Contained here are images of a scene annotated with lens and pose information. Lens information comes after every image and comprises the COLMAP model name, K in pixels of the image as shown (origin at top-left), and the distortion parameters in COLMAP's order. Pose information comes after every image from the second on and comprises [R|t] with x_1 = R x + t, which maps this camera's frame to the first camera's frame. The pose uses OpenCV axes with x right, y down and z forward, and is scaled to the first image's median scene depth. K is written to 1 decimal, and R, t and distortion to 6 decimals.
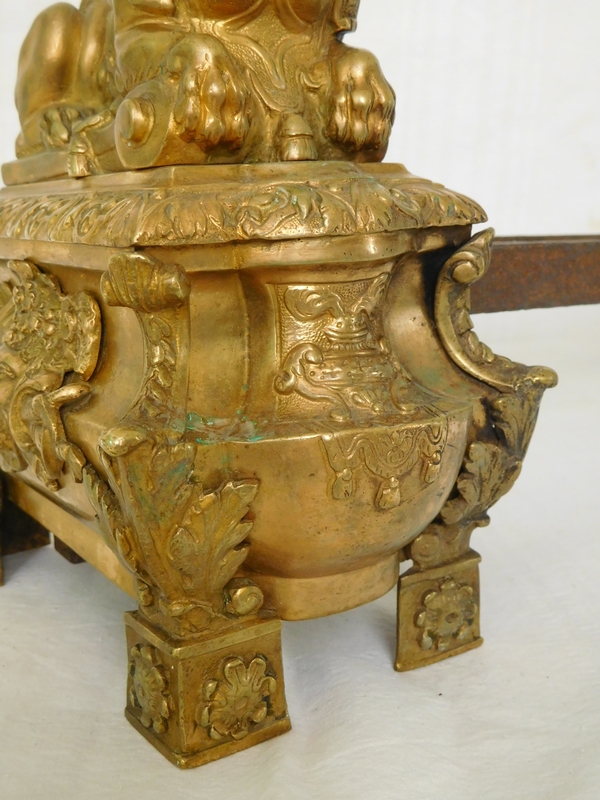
lens RADIAL K [[952.3, 0, 300.8], [0, 952.3, 409.8], [0, 0, 1]] dist [0.018243, -0.033690]
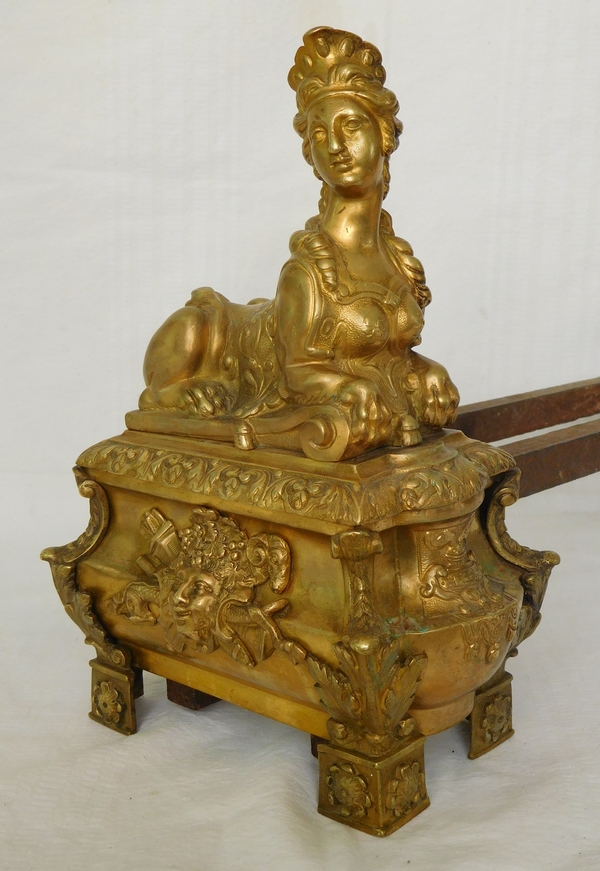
lens RADIAL K [[1071.4, 0, 299.0], [0, 1071.4, 458.6], [0, 0, 1]] dist [-0.011921, -0.020269]
pose [[0.974582, -0.070863, 0.212527, -0.545892], [0.072808, 0.997345, -0.001331, -0.241714], [-0.211869, 0.016771, 0.977154, -0.668776]]
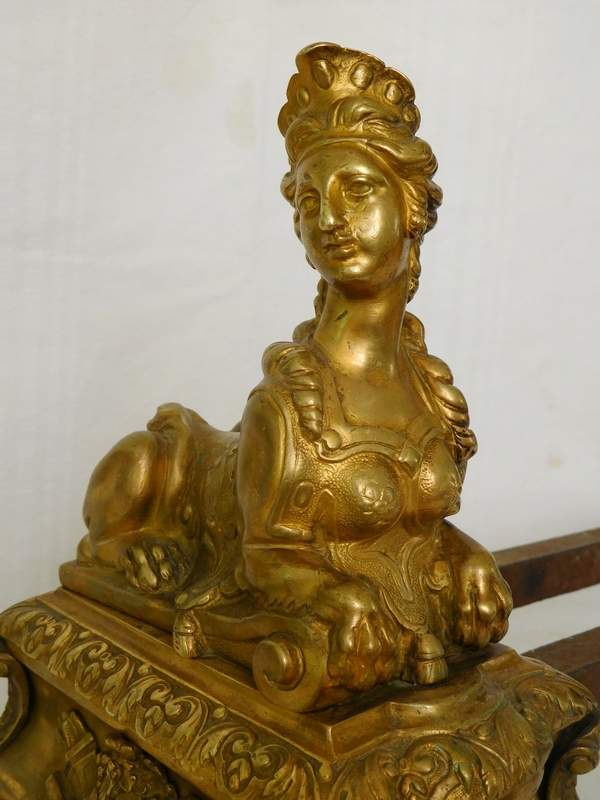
lens RADIAL K [[952.3, 0, 300.8], [0, 952.3, 409.8], [0, 0, 1]] dist [0.018243, -0.033690]
pose [[0.993379, 0.005498, 0.114750, -0.249732], [0.006214, 0.994820, -0.101465, -0.430903], [-0.114713, 0.101506, 0.988199, -0.008453]]
